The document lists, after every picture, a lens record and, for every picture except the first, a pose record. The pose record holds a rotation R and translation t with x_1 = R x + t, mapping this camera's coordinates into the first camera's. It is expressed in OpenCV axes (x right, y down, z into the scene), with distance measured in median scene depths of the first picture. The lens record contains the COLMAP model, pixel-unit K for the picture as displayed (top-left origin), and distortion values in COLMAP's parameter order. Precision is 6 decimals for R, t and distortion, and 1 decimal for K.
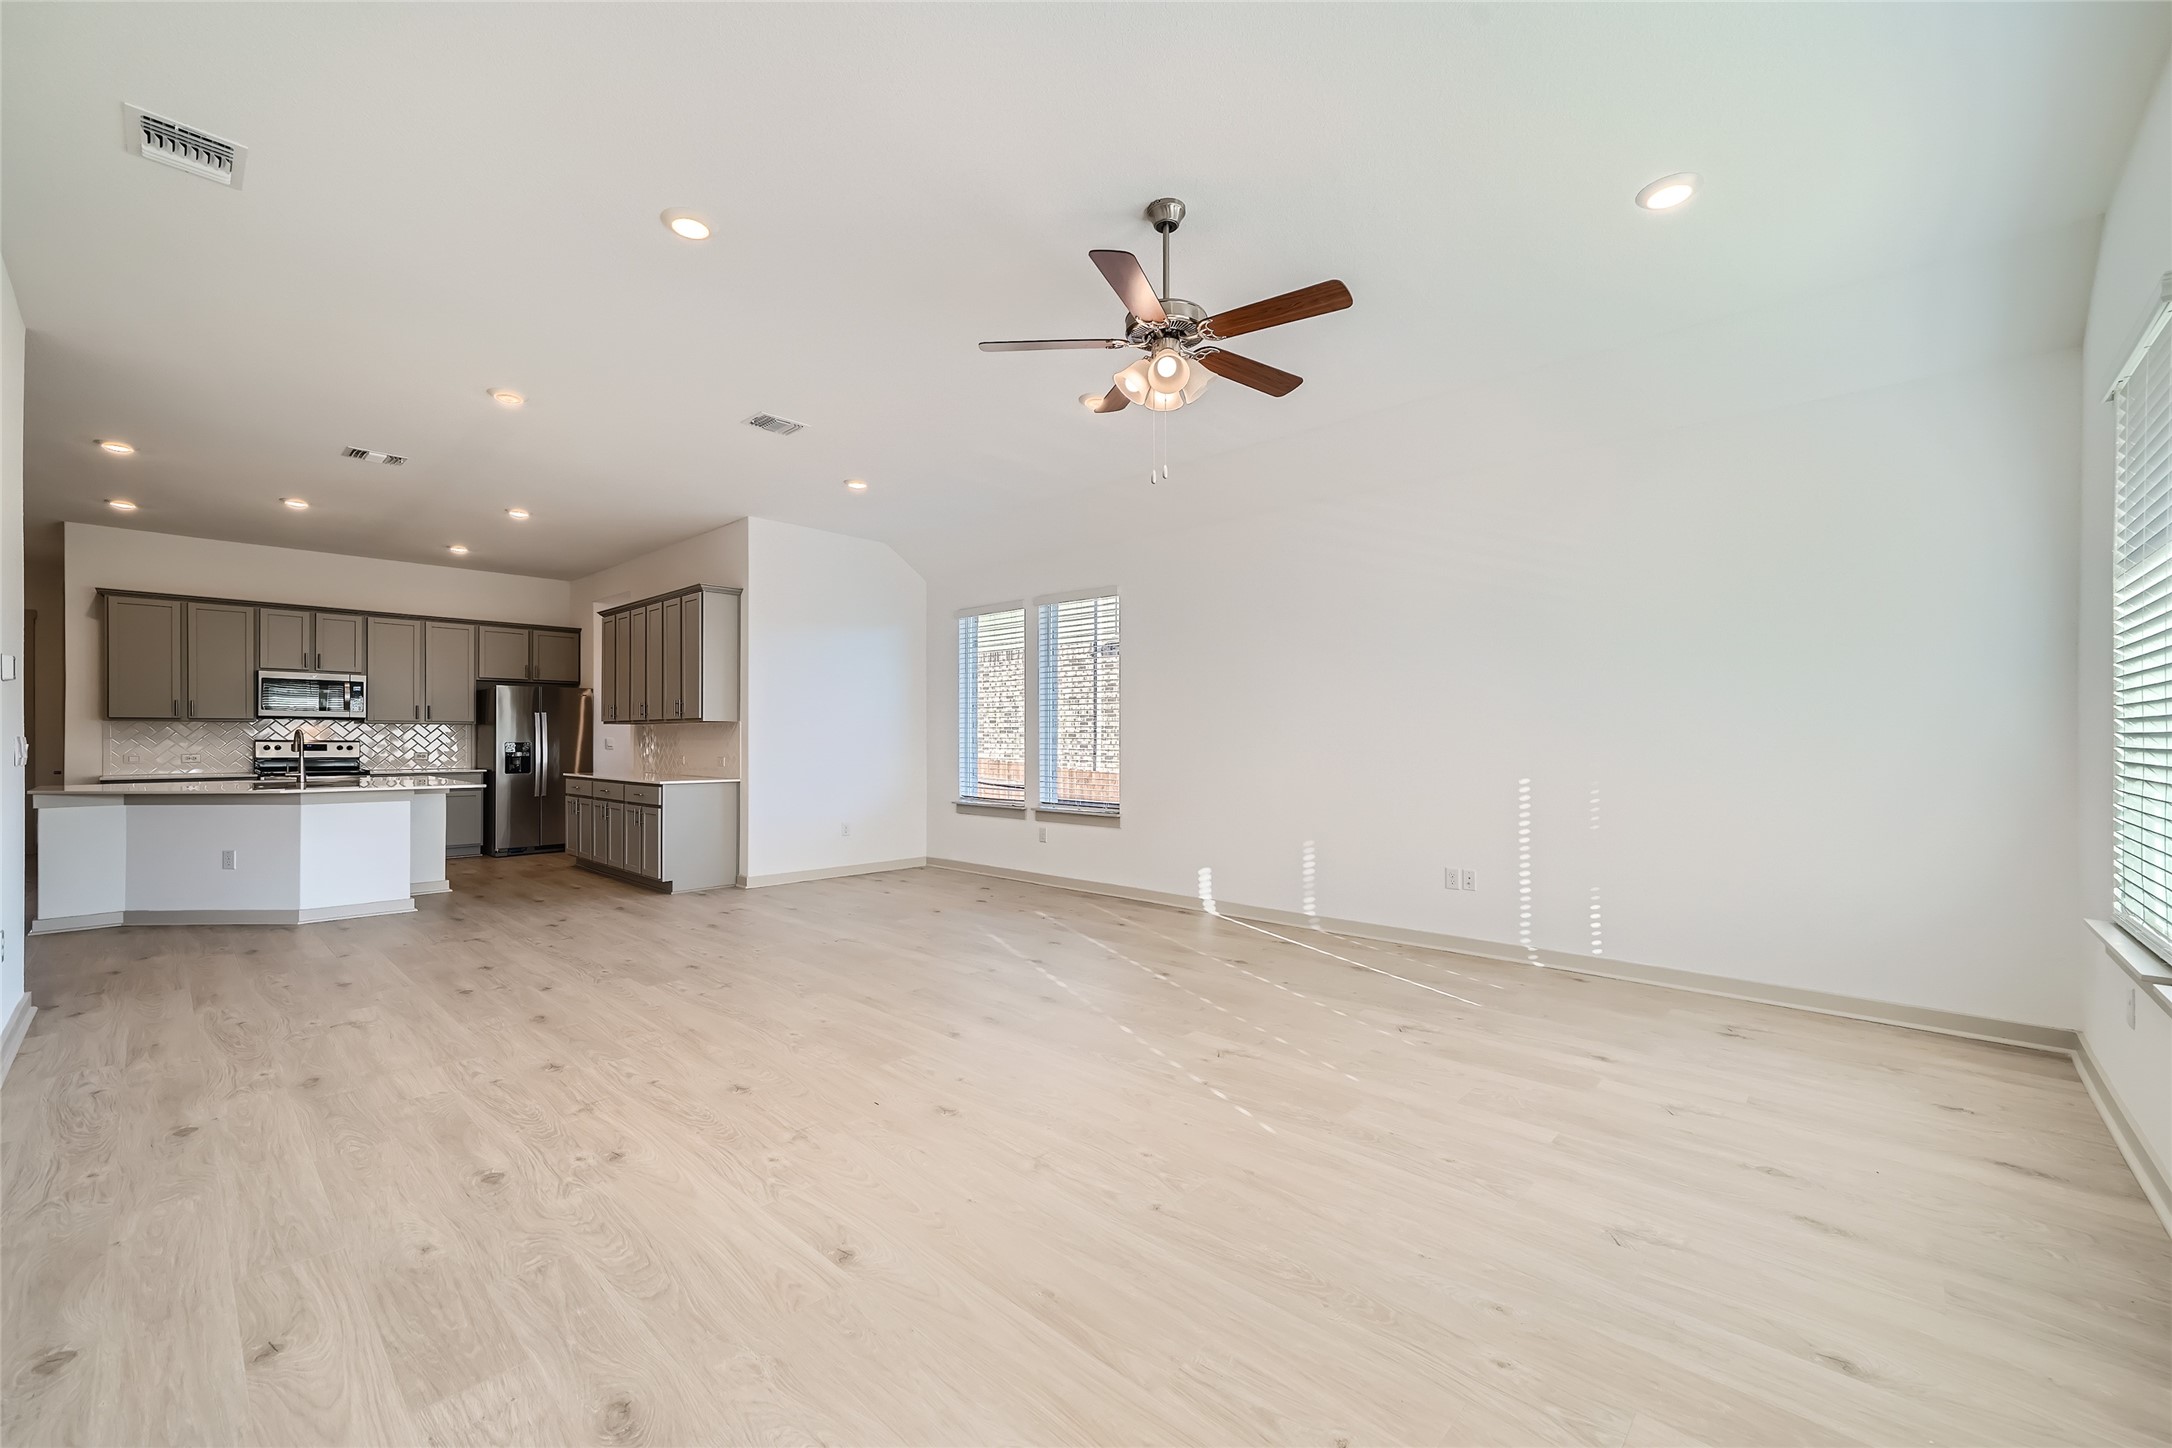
lens RADIAL K [[868.5, 0, 1082.2], [0, 868.5, 722.7], [0, 0, 1]] dist [0.003260, 0.000720]
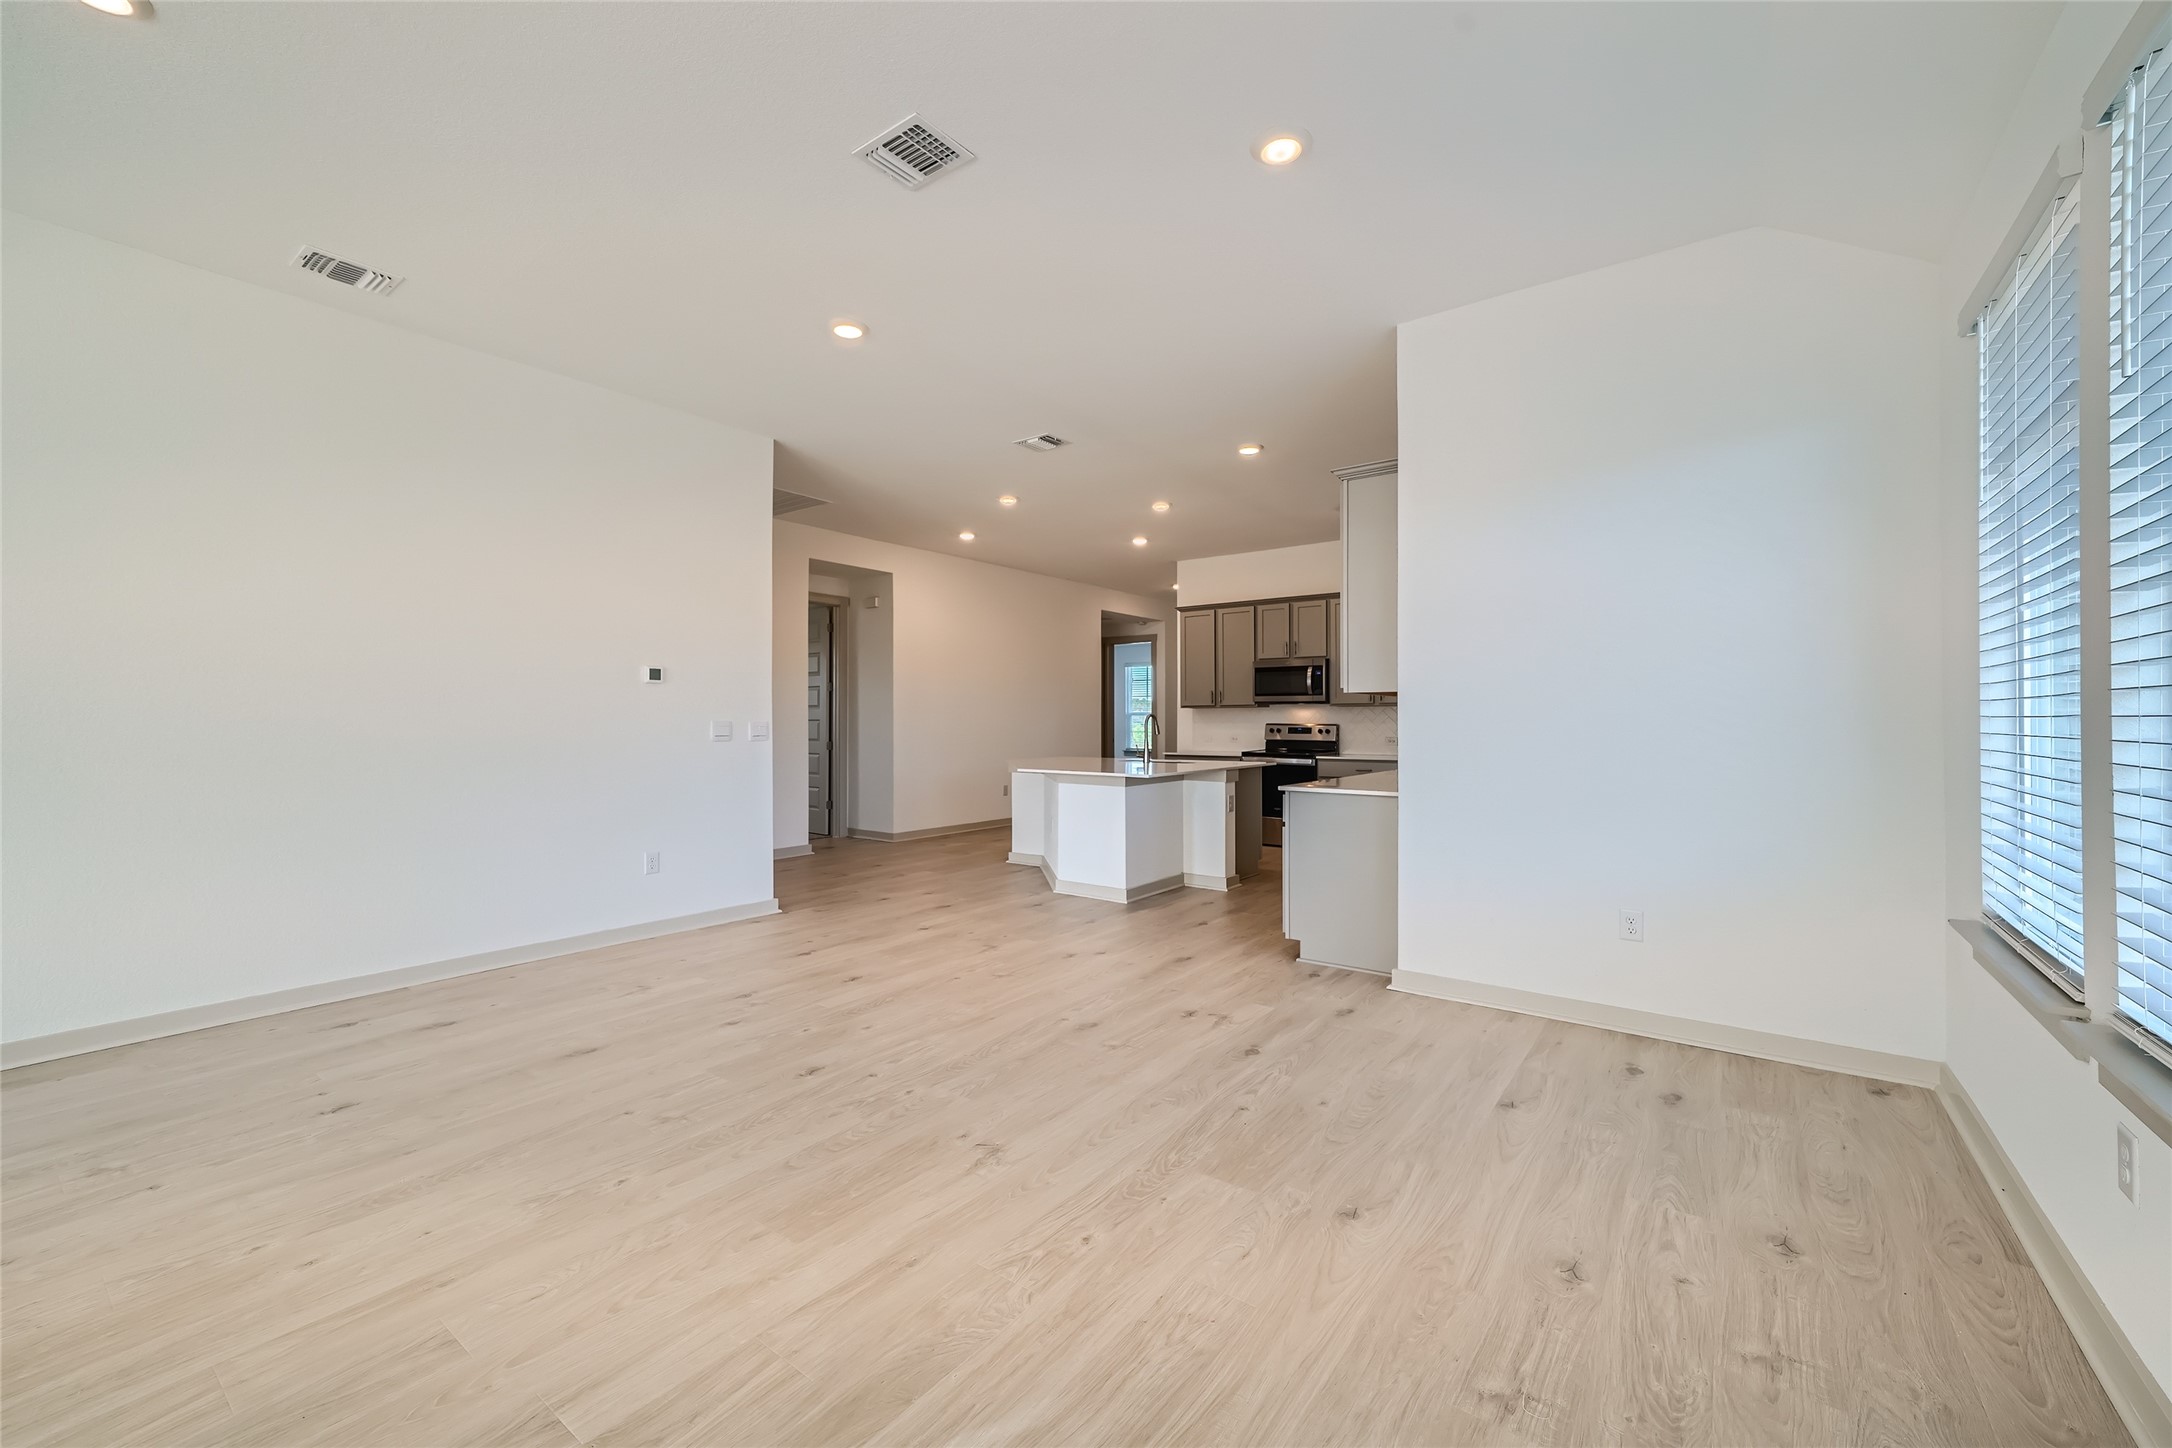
lens RADIAL K [[857.1, 0, 1084.6], [0, 857.1, 724.6], [0, 0, 1]] dist [0.001702, 0.000408]
pose [[0.115577, 0.000775, -0.993298, 0.237612], [0.020495, 0.999785, 0.003165, 0.024208], [0.993087, -0.020724, 0.115536, 1.245865]]
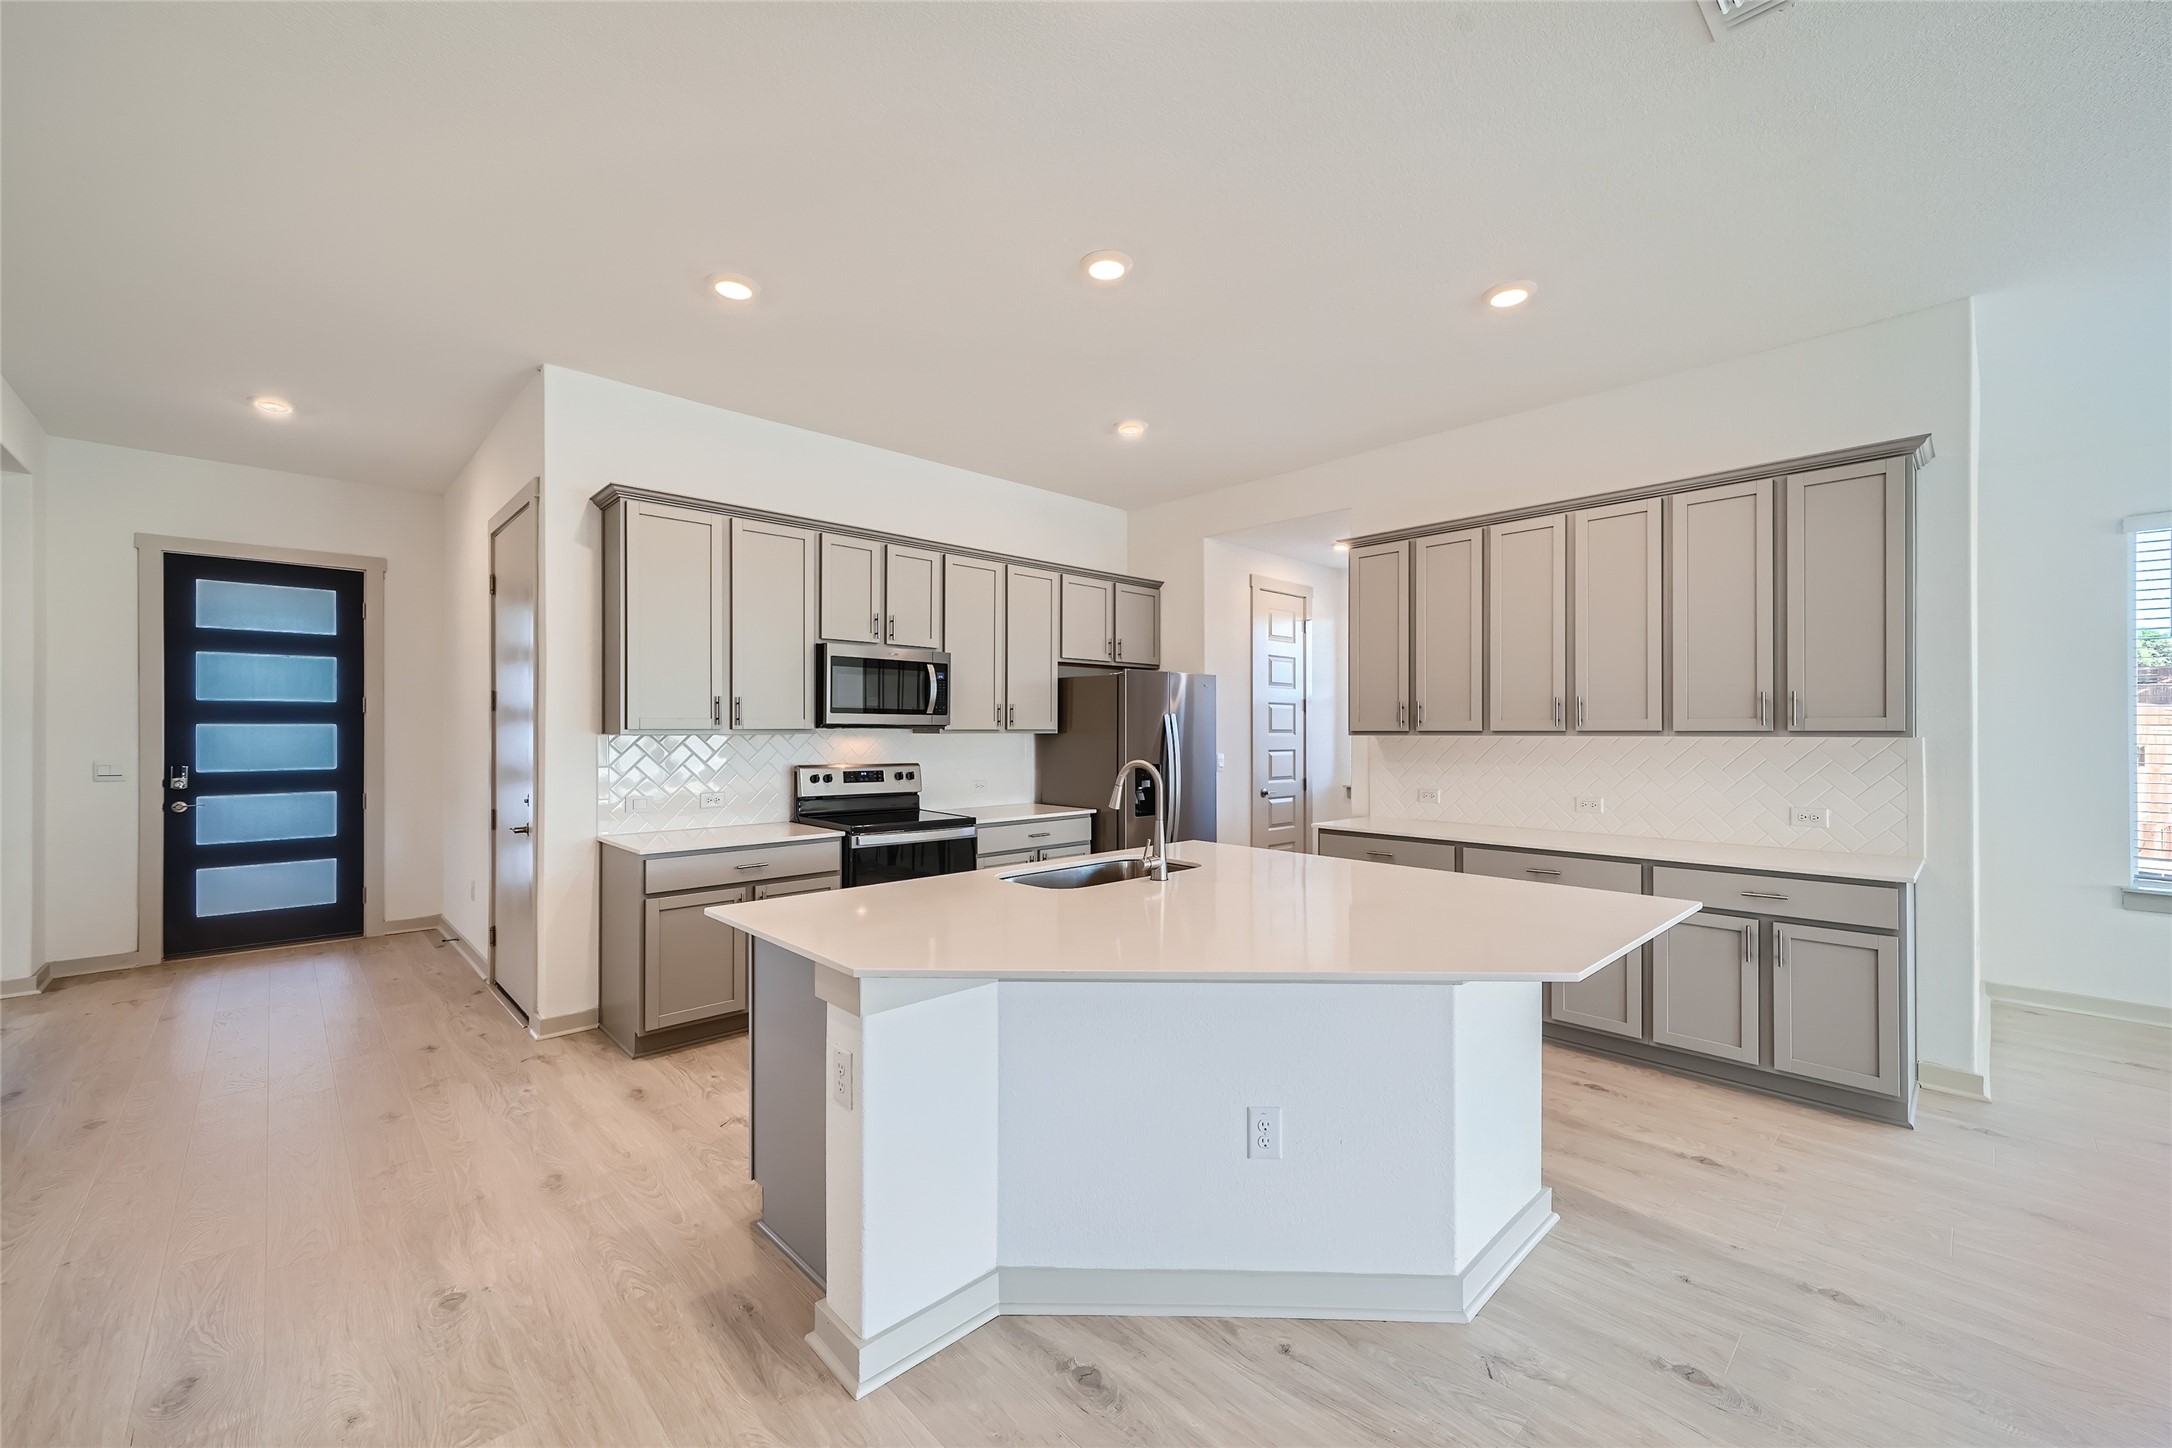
lens RADIAL K [[868.5, 0, 1082.2], [0, 868.5, 722.7], [0, 0, 1]] dist [0.003260, 0.000720]
pose [[0.998621, -0.001596, -0.052483, -1.428326], [0.002160, 0.999941, 0.010691, -0.027687], [0.052463, -0.010790, 0.998565, 0.855480]]
